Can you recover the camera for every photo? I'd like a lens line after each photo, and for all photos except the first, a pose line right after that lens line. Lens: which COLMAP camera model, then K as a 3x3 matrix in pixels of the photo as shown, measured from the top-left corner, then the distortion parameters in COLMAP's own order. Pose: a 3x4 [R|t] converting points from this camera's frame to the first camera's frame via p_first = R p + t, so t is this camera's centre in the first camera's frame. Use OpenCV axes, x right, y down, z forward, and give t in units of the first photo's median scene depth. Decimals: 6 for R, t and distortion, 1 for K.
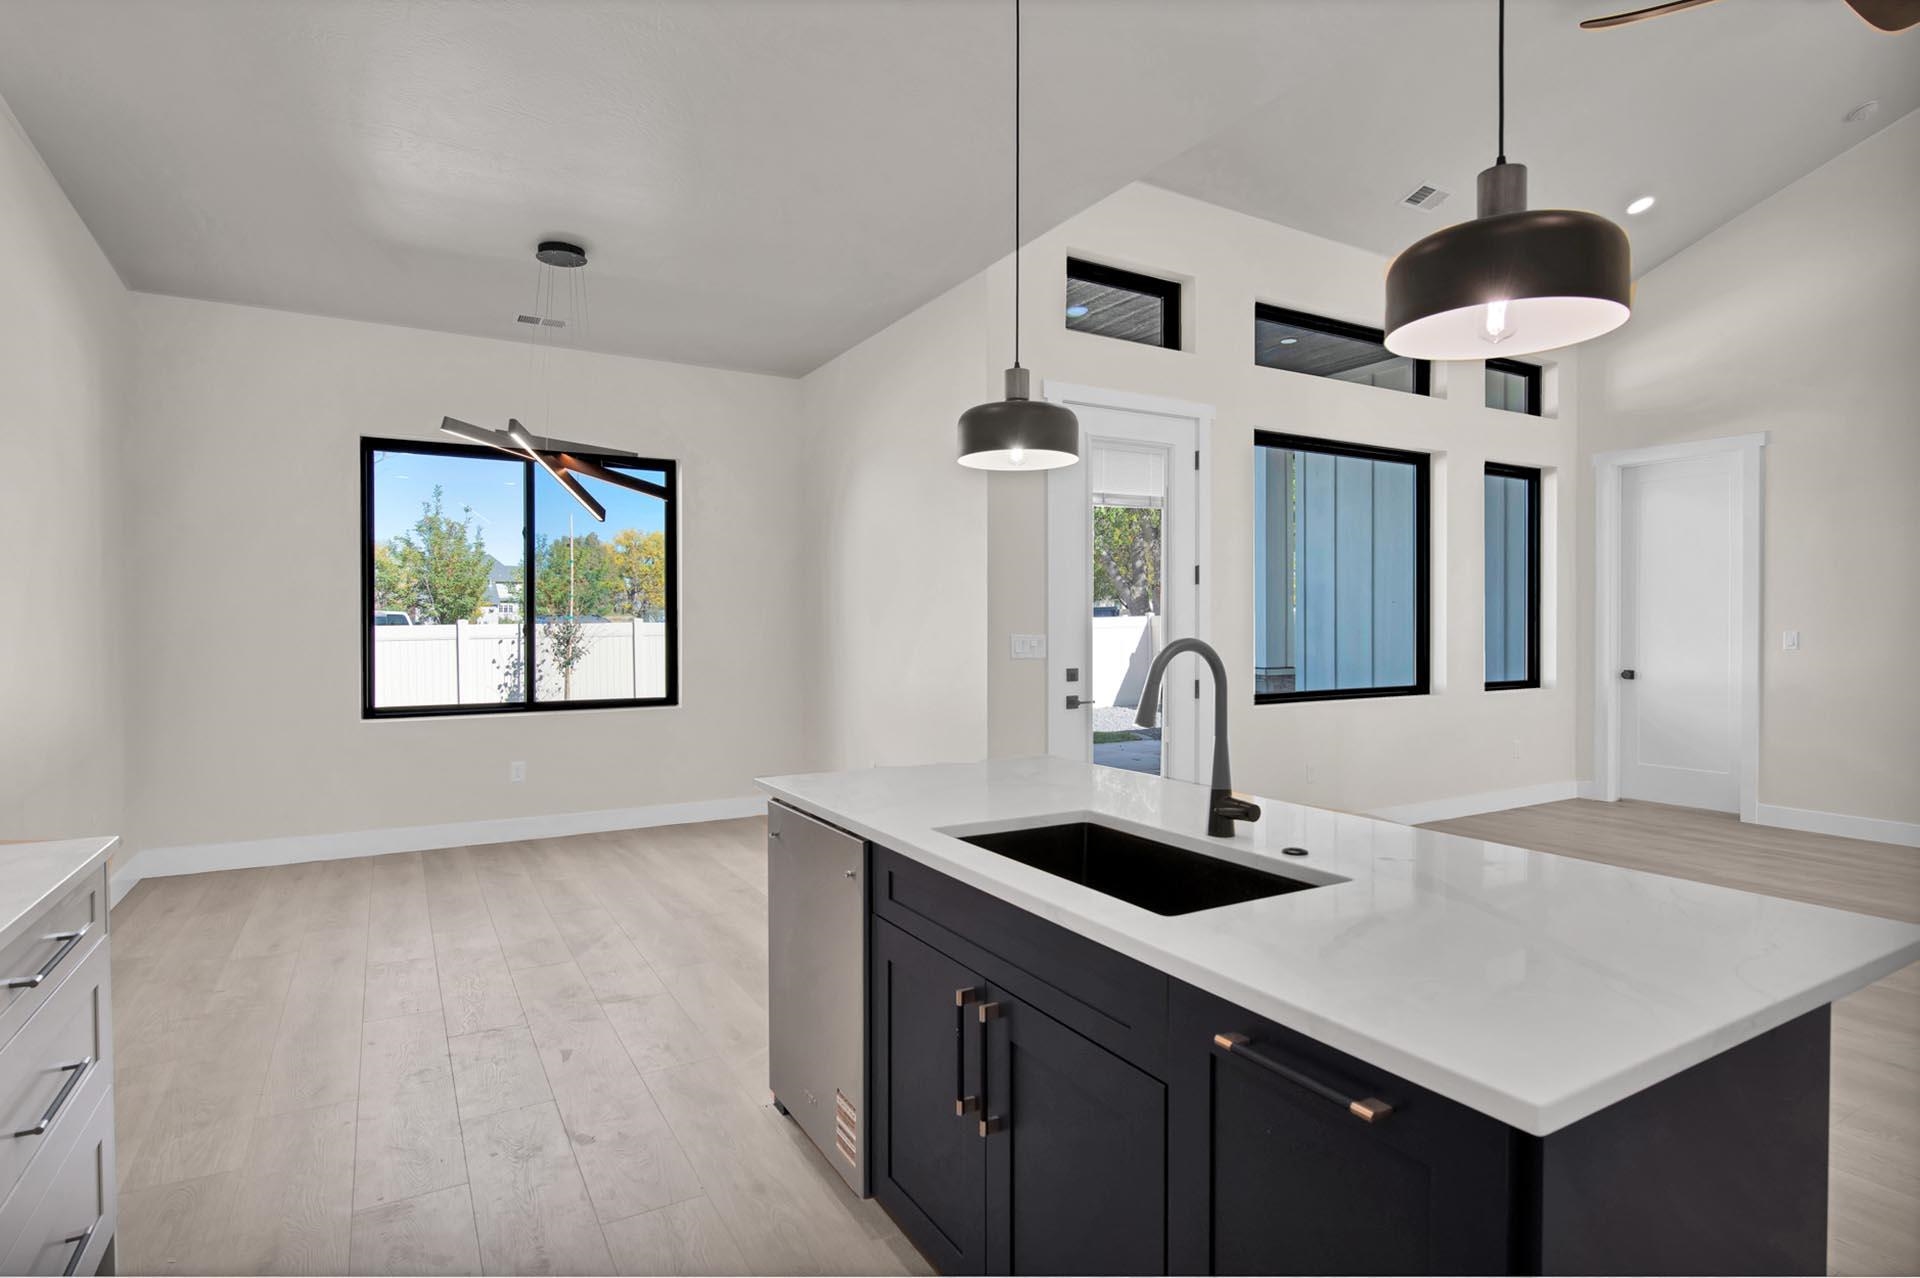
lens RADIAL K [[973.7, 0, 960.0], [0, 973.7, 639.0], [0, 0, 1]] dist [0.000970, -0.008926]
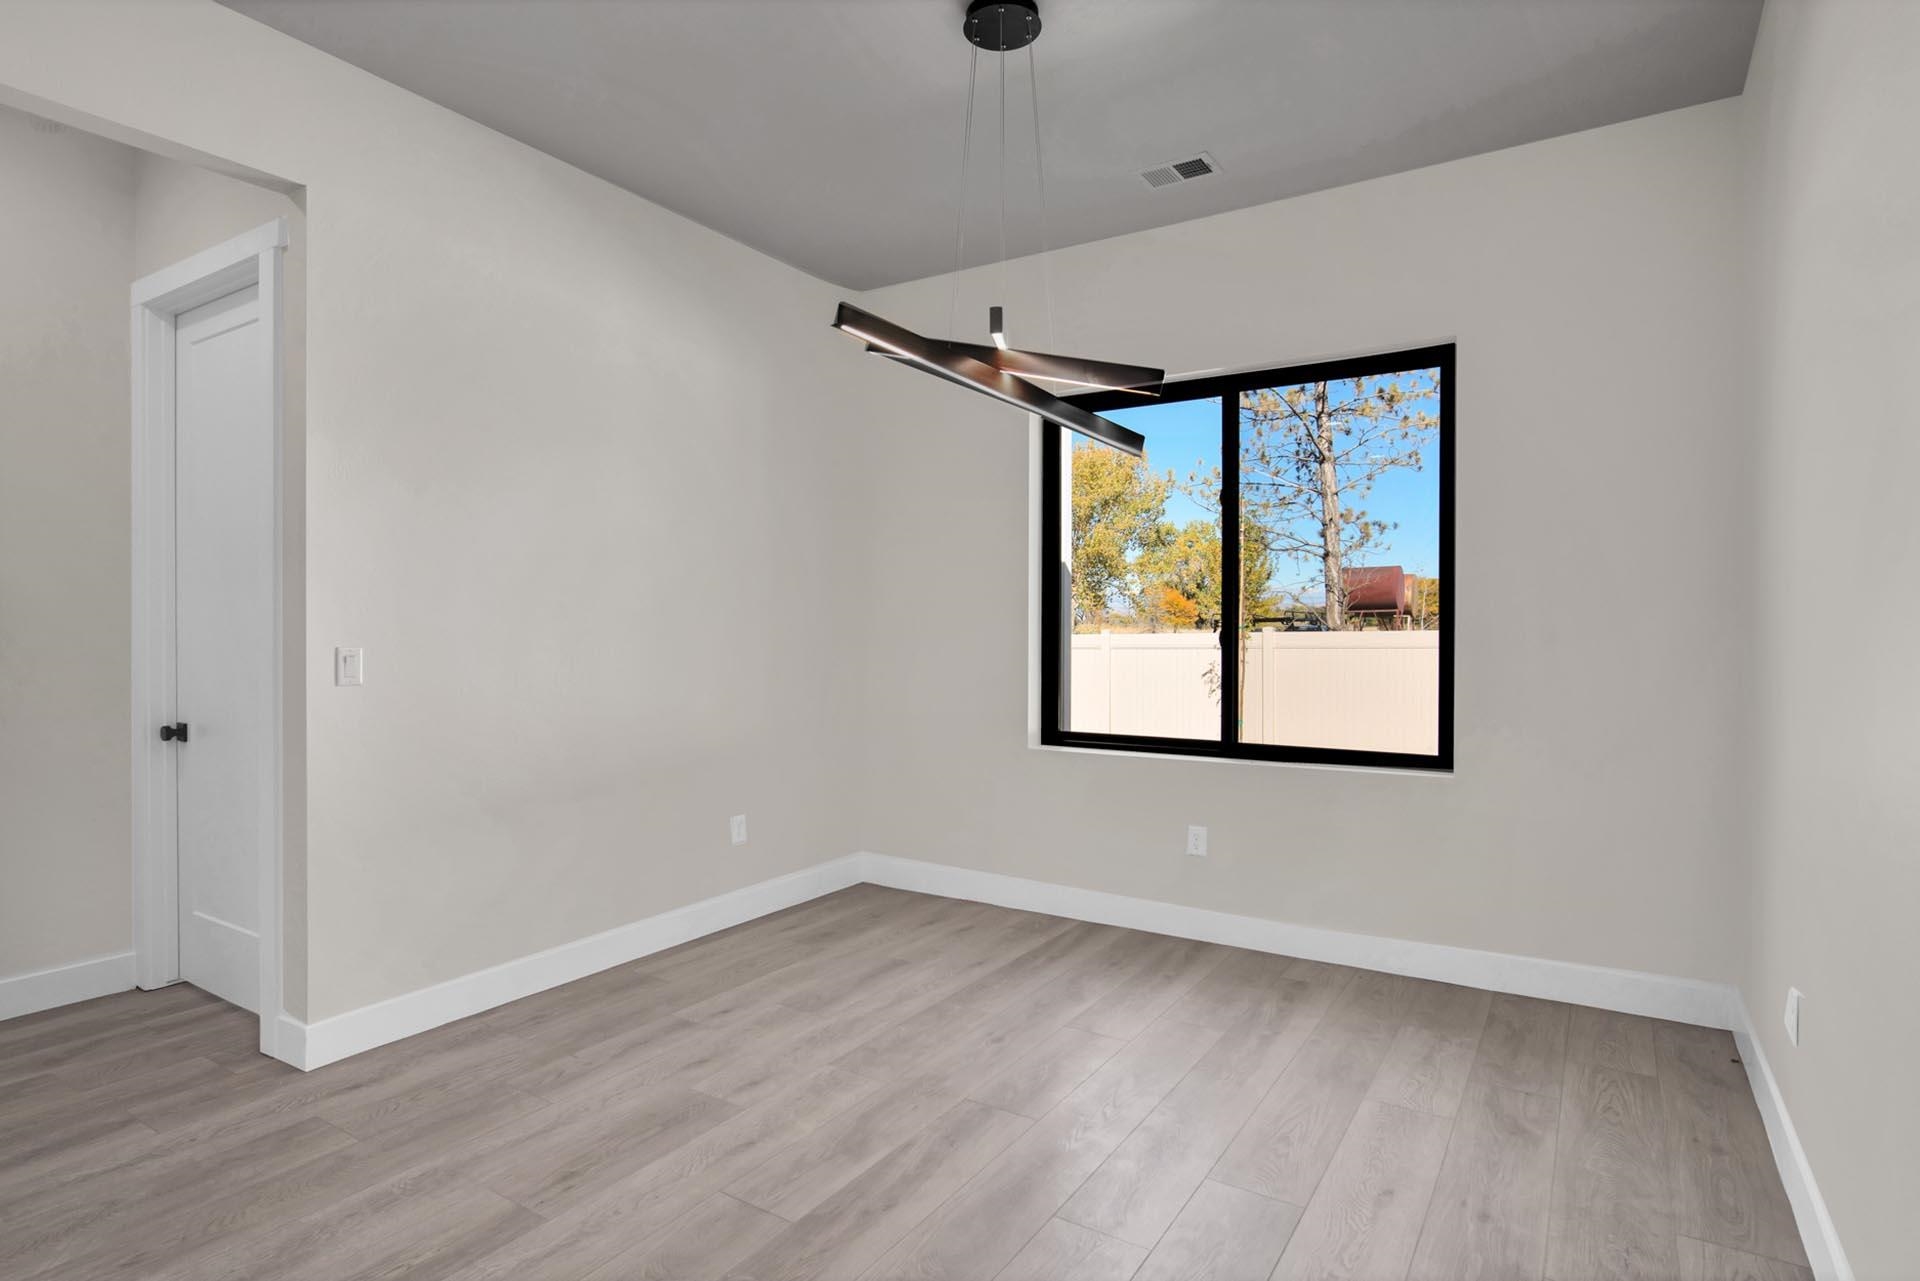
lens RADIAL K [[989.3, 0, 962.2], [0, 989.3, 636.1], [0, 0, 1]] dist [-0.017656, 0.001561]
pose [[0.461461, 0.007173, -0.887132, 0.089604], [-0.015529, 0.999879, 0.000007, -0.007318], [0.887025, 0.013773, 0.461516, 0.495056]]
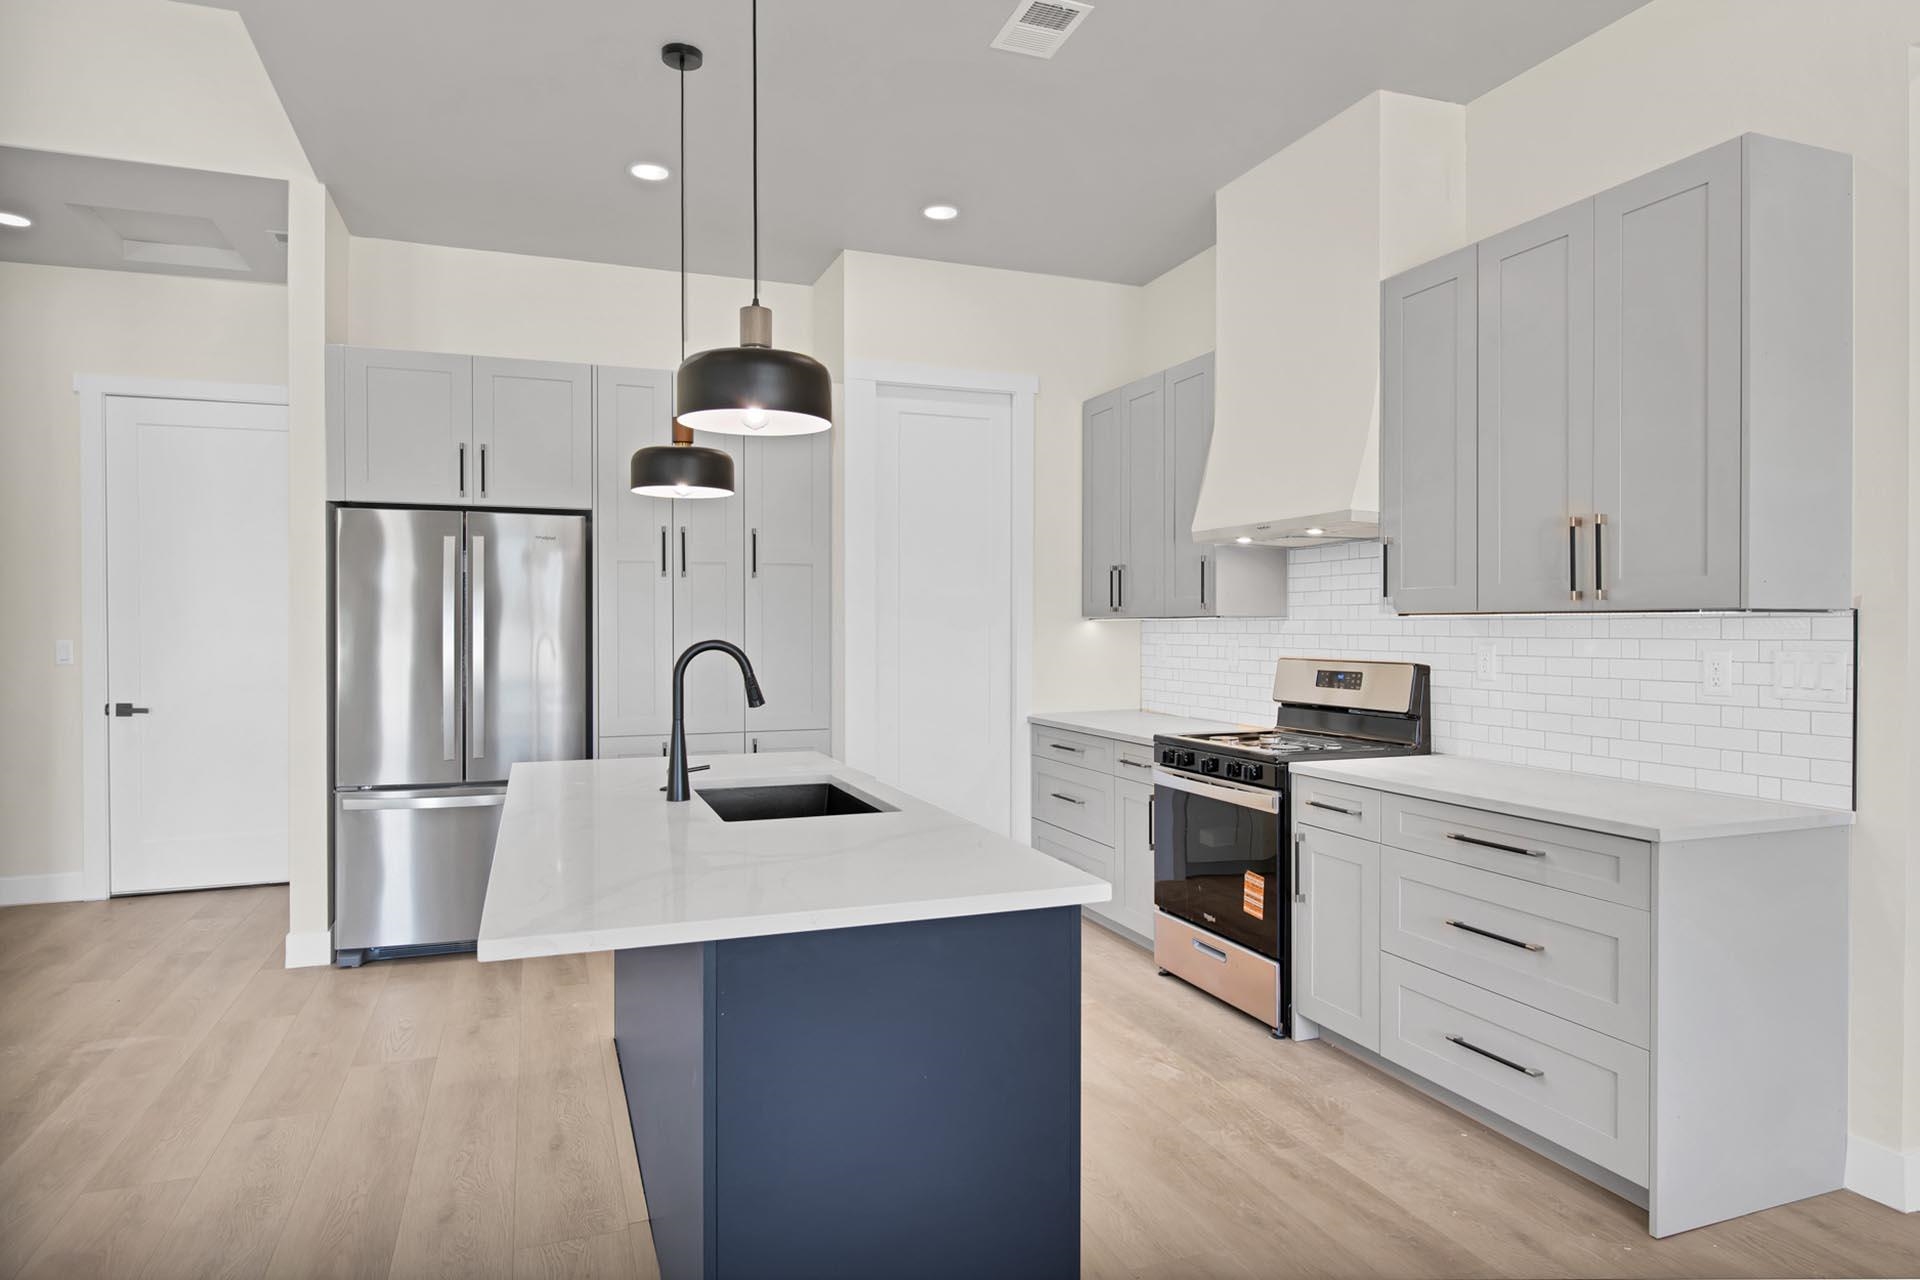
lens RADIAL K [[1112.7, 0, 967.9], [0, 1112.7, 637.1], [0, 0, 1]] dist [-0.015044, -0.000615]
pose [[-0.987501, 0.000839, 0.157609, -0.095732], [0.004624, 0.999710, 0.023653, -0.011421], [-0.157543, 0.024086, -0.987218, 0.708620]]
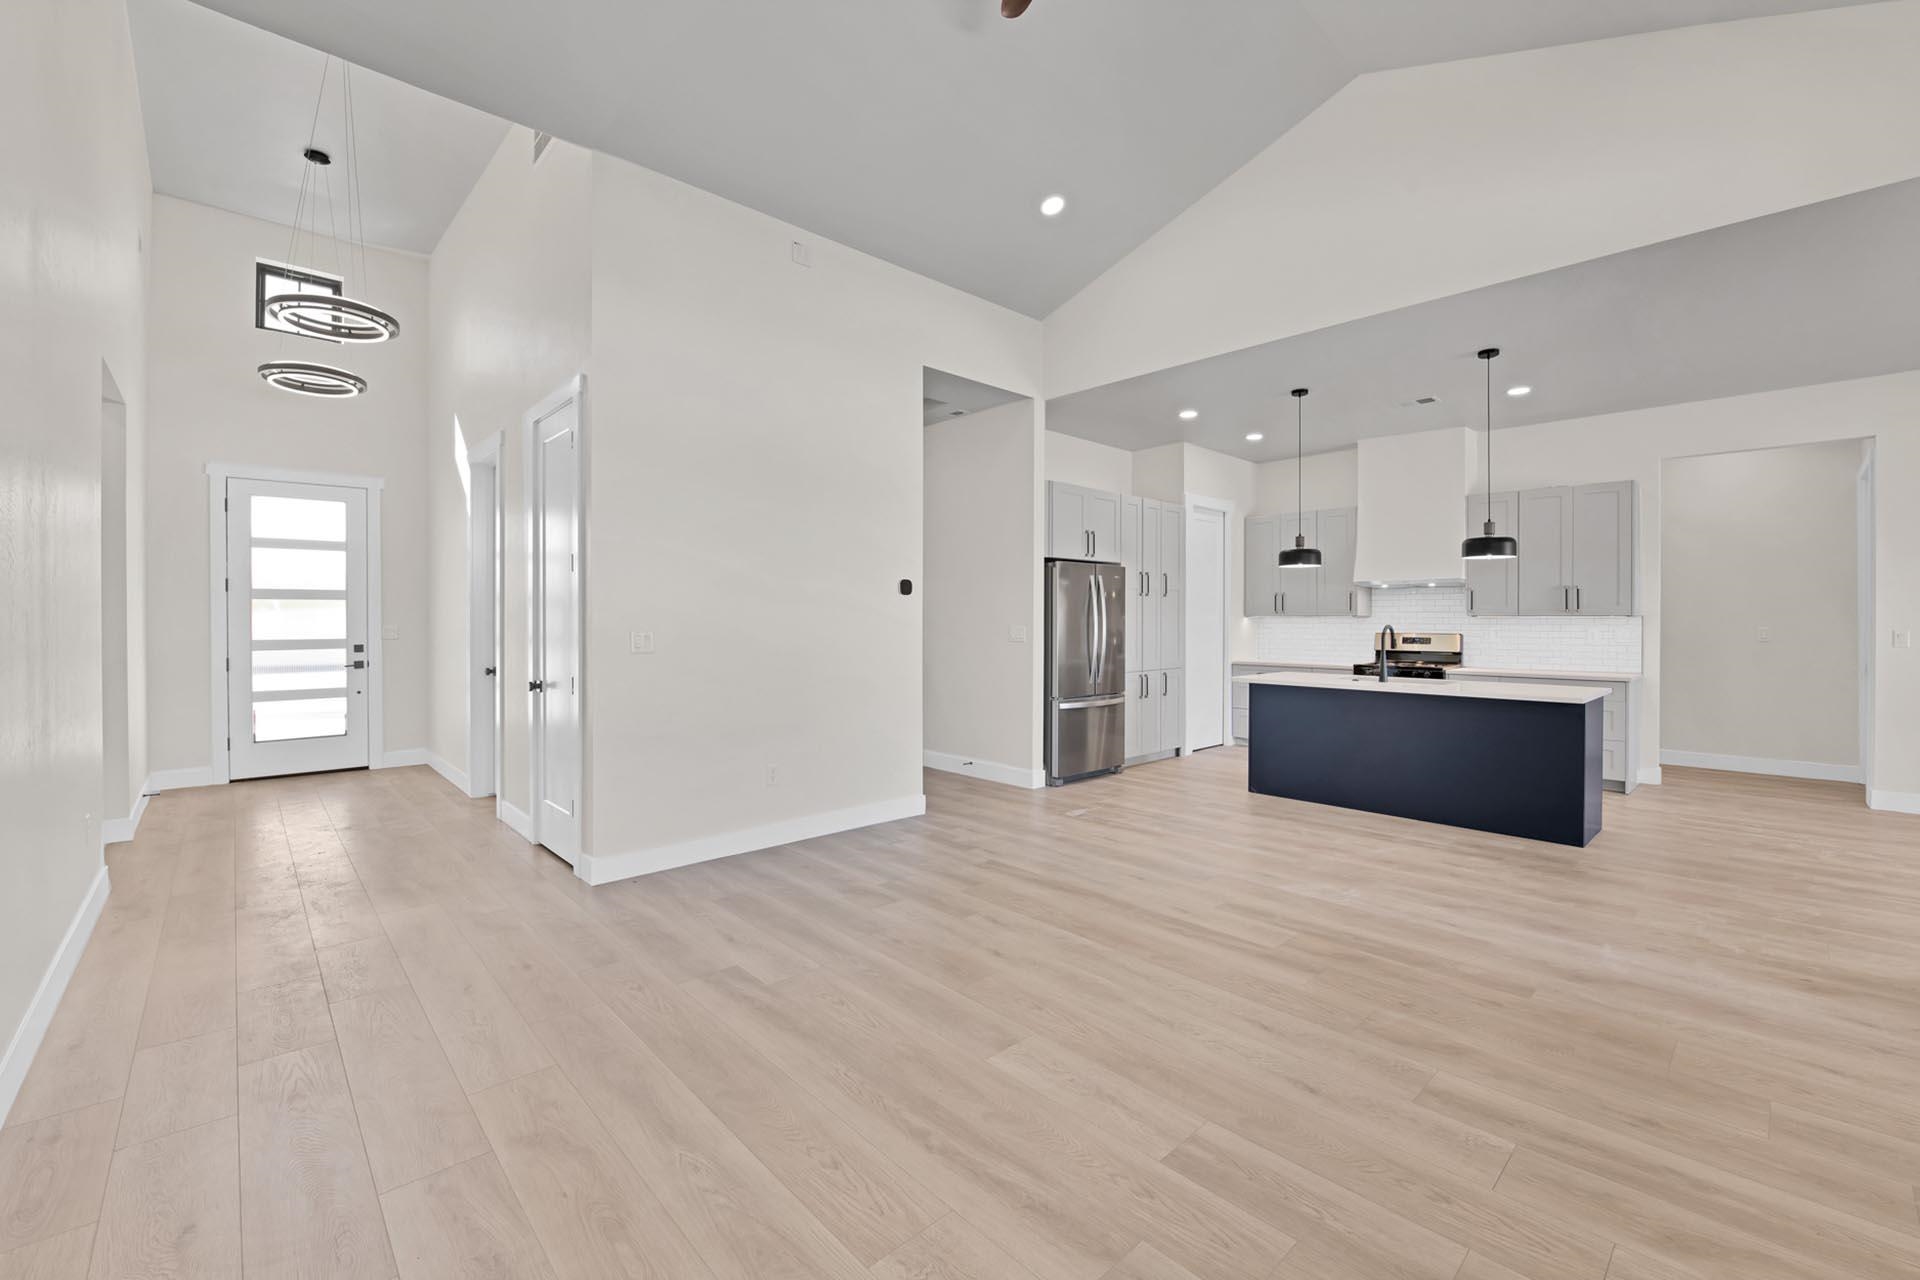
lens RADIAL K [[788.1, 0, 967.7], [0, 788.1, 629.9], [0, 0, 1]] dist [-0.017710, -0.000595]
pose [[-0.973785, 0.002173, -0.227462, 0.719758], [-0.004489, 0.999576, 0.028768, -0.017721], [0.227428, 0.029035, -0.973362, 1.033618]]
